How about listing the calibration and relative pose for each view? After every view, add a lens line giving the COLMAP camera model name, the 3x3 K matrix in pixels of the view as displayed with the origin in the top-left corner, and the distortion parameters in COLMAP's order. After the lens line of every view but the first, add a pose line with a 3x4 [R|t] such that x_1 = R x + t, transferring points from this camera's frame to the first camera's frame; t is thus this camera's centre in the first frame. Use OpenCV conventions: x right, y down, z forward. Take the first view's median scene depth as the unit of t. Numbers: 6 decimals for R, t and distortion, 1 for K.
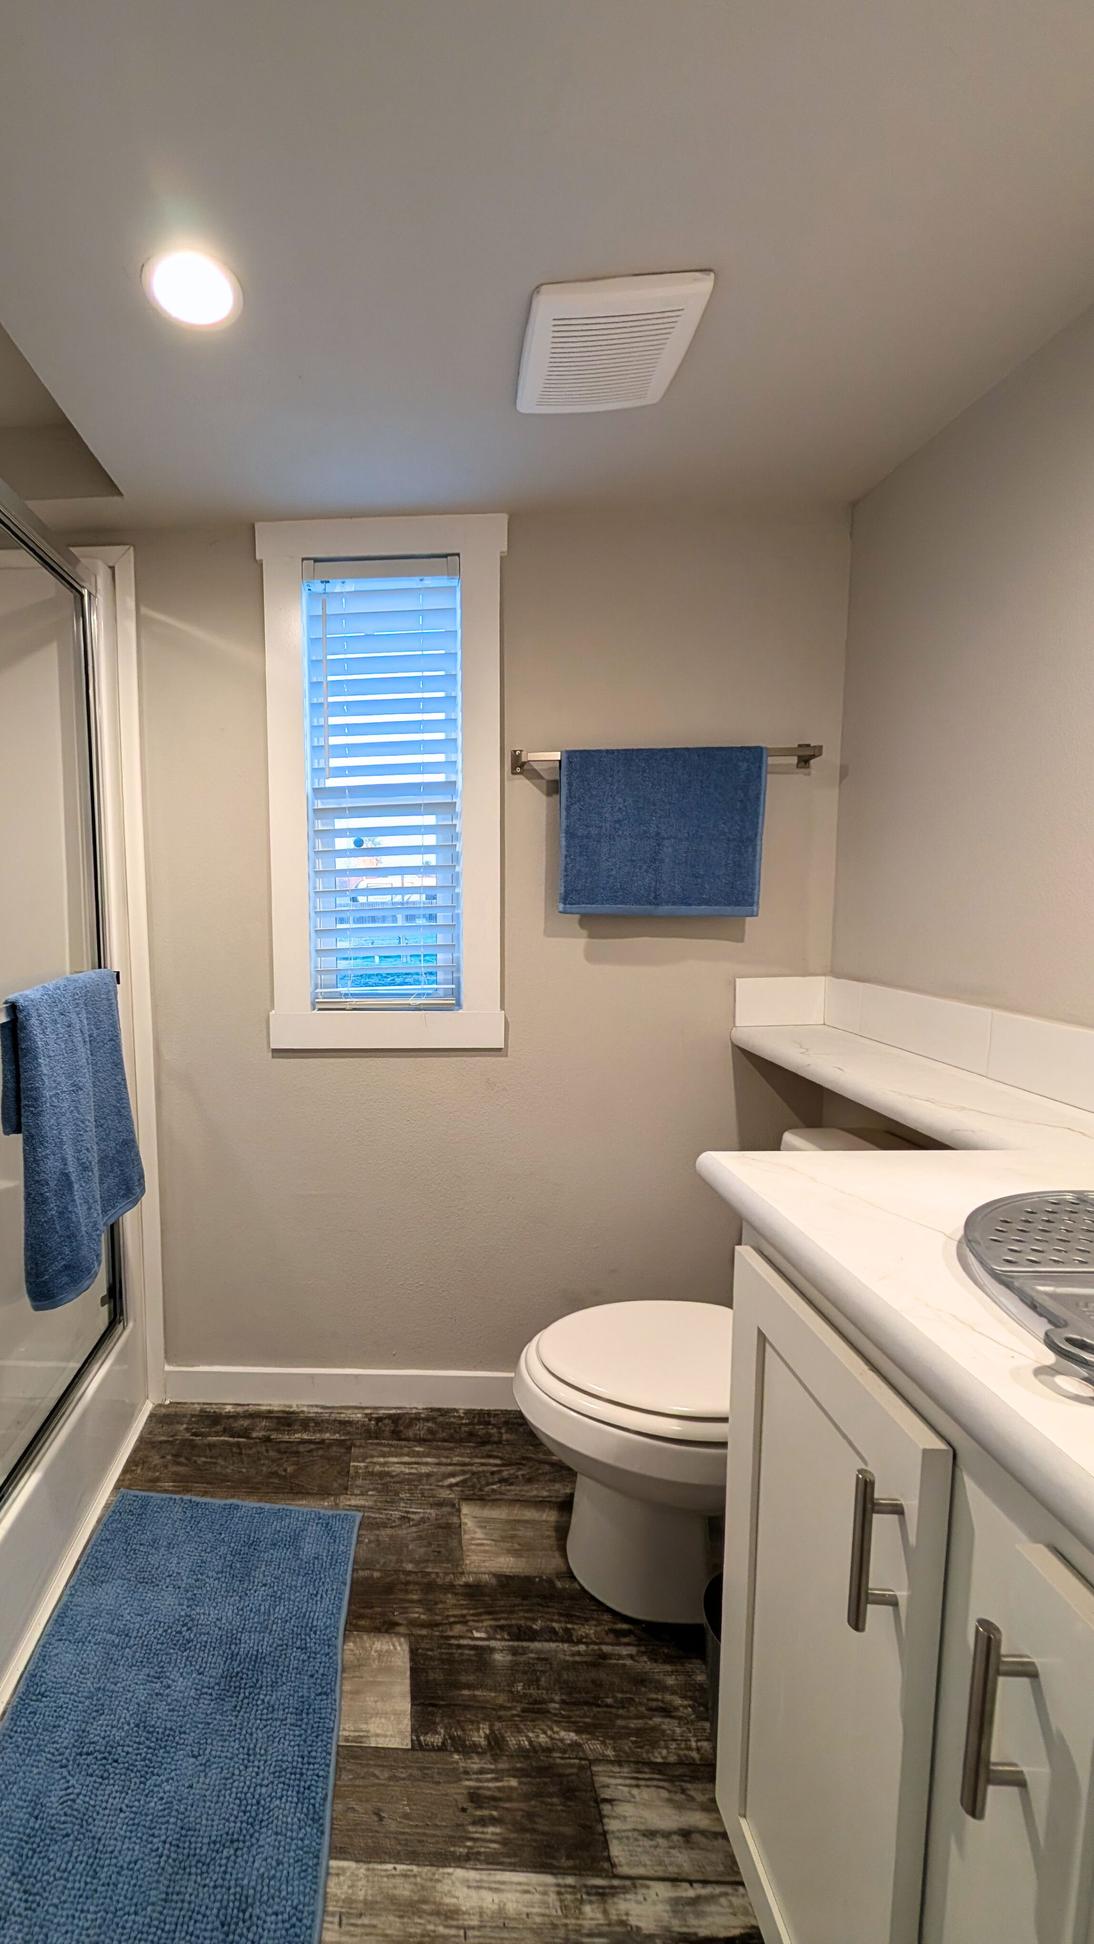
lens RADIAL K [[738.3, 0, 369.5], [0, 738.3, 965.3], [0, 0, 1]] dist [-0.000427, 0.000212]
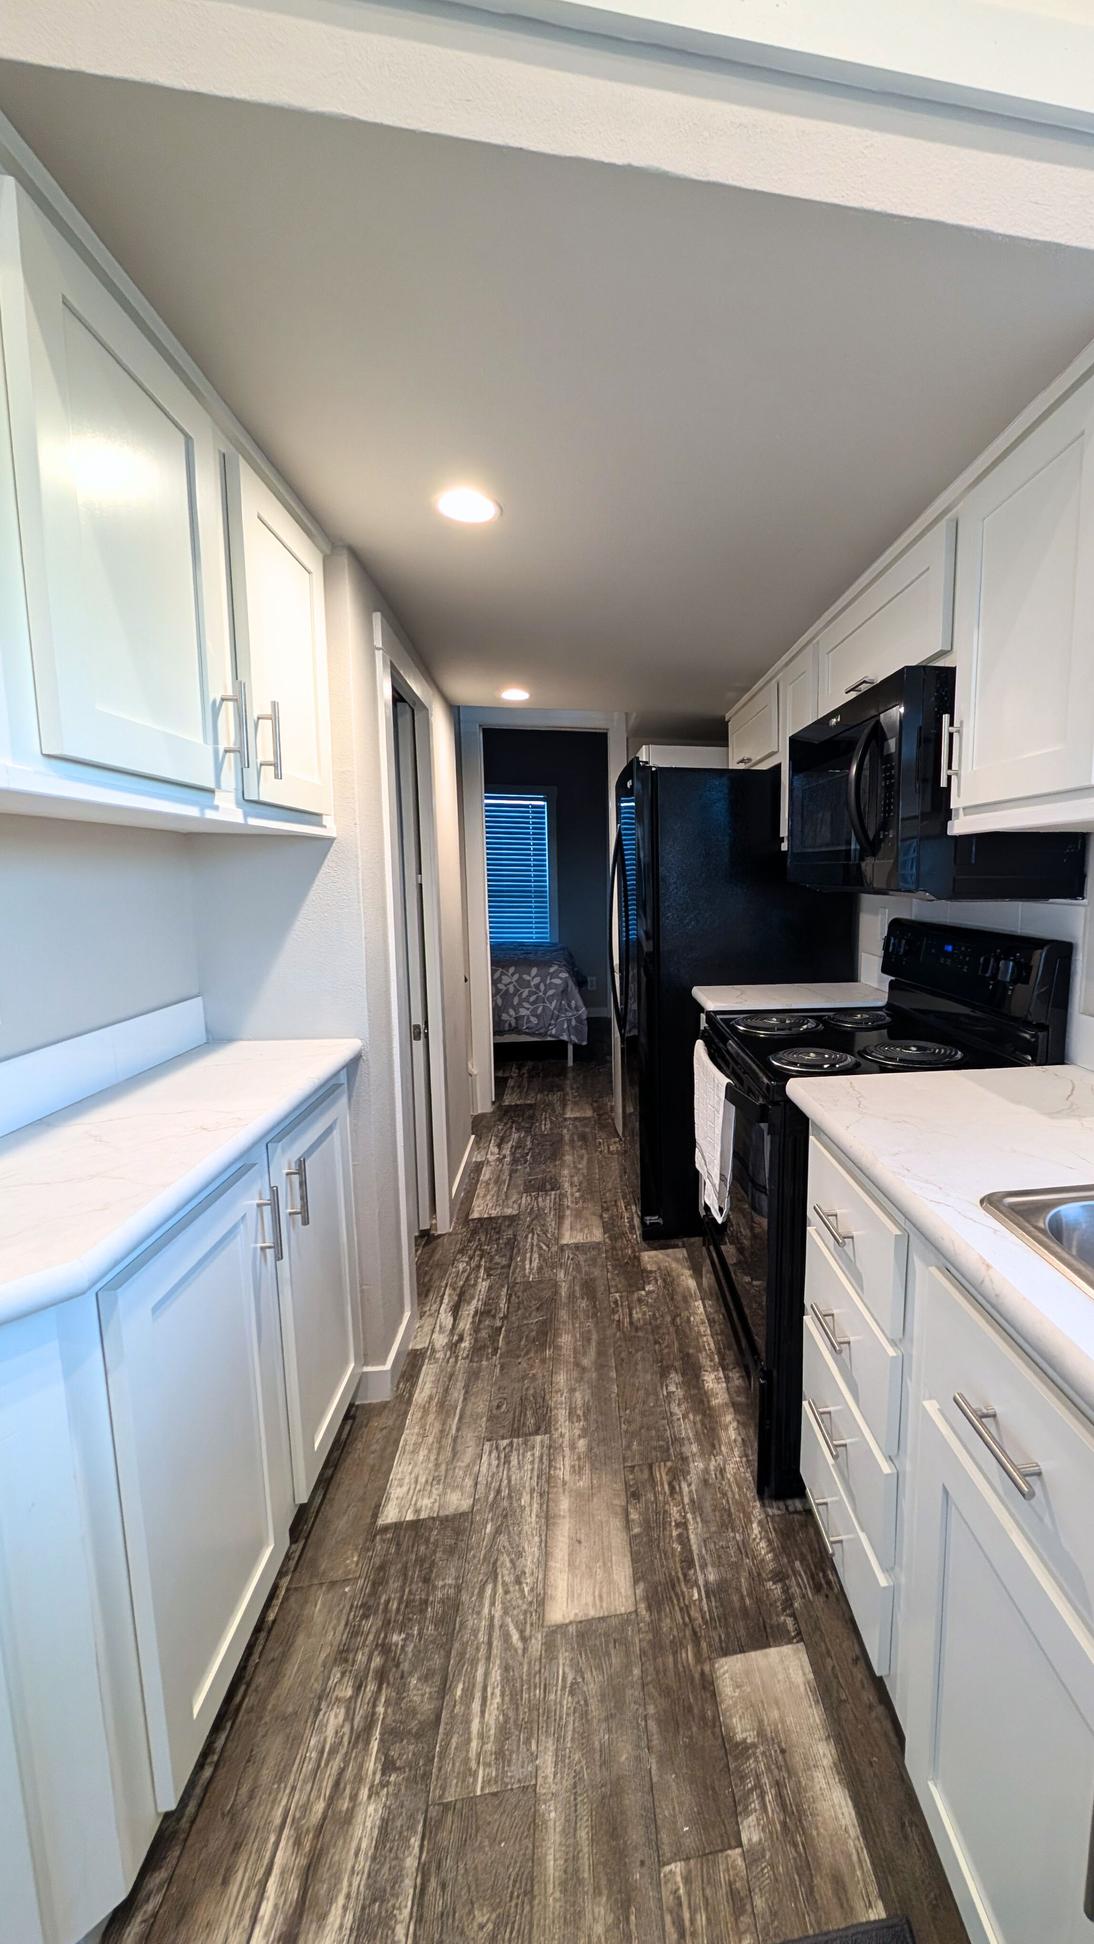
lens RADIAL K [[741.8, 0, 704.8], [0, 741.8, 970.1], [0, 0, 1]] dist [-0.000649, 0.000655]
pose [[-0.221038, -0.126027, 0.967088, -0.702224], [0.101315, 0.983283, 0.151294, -0.150257], [-0.969988, 0.131422, -0.204575, 0.951591]]
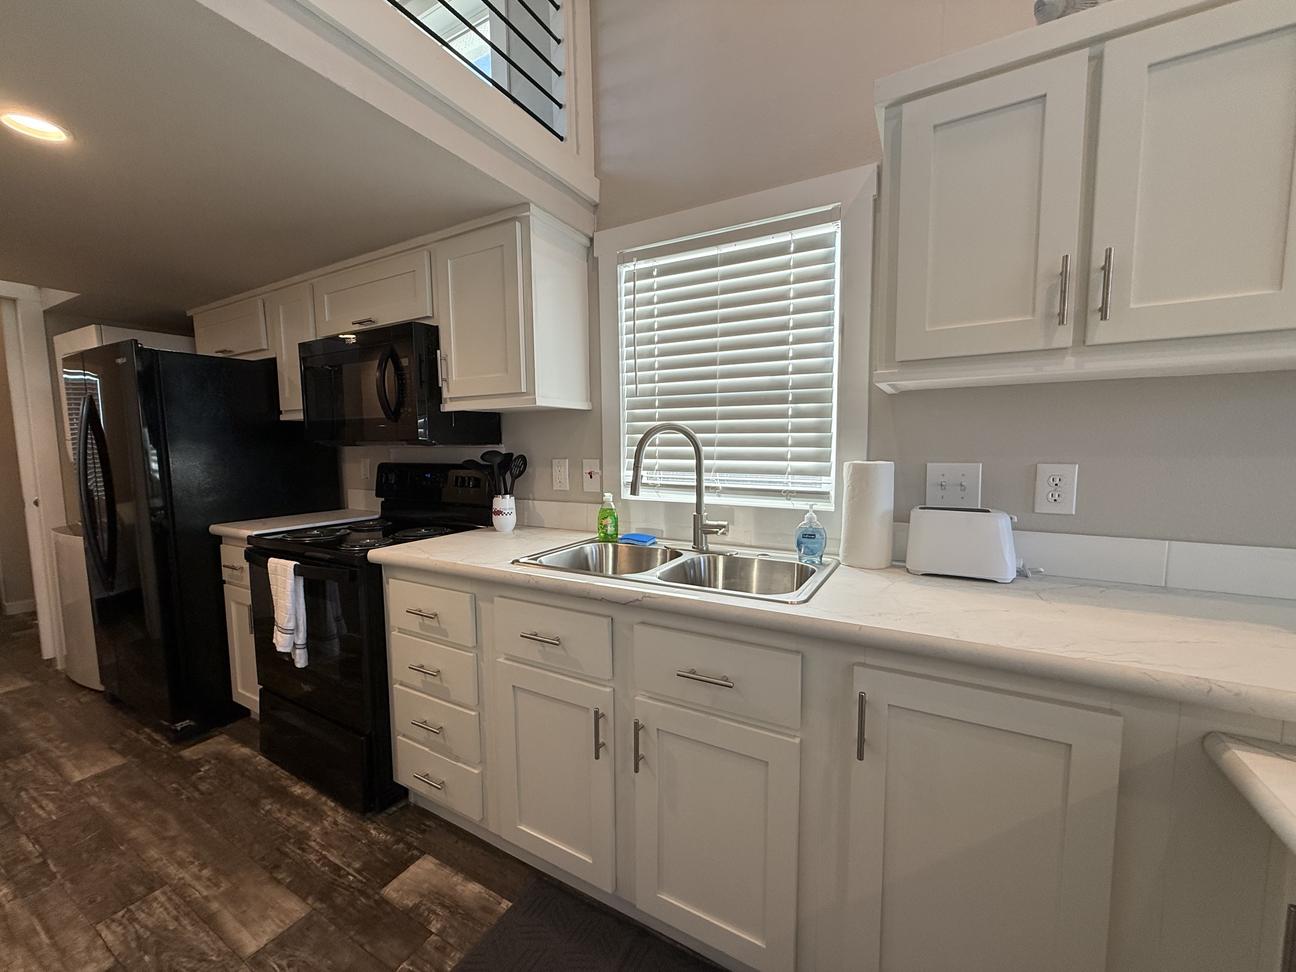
lens RADIAL K [[517.2, 0, 645.3], [0, 517.2, 491.9], [0, 0, 1]] dist [0.003379, -0.000256]
pose [[-0.888202, -0.031819, 0.458349, -0.804055], [0.061400, 0.980431, 0.187045, -0.155265], [-0.455331, 0.194277, -0.868867, 1.191528]]
